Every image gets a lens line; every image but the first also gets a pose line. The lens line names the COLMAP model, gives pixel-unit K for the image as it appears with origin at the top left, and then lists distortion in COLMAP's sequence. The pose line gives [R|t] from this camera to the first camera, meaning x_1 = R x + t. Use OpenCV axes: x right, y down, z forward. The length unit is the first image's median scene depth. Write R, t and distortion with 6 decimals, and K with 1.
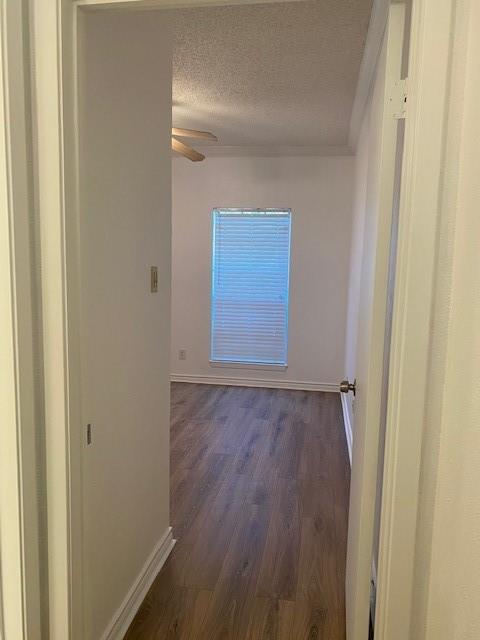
lens RADIAL K [[489.8, 0, 240.9], [0, 489.8, 321.9], [0, 0, 1]] dist [0.024214, -0.026122]
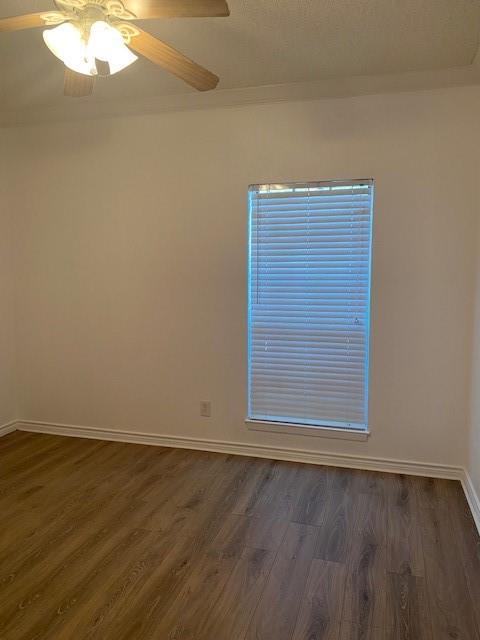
lens RADIAL K [[489.8, 0, 239.3], [0, 489.8, 320.9], [0, 0, 1]] dist [0.024214, -0.026122]
pose [[0.991451, -0.011348, -0.129988, 0.014218], [0.010311, 0.999909, -0.008648, -0.050126], [0.130075, 0.007234, 0.991478, 0.375105]]
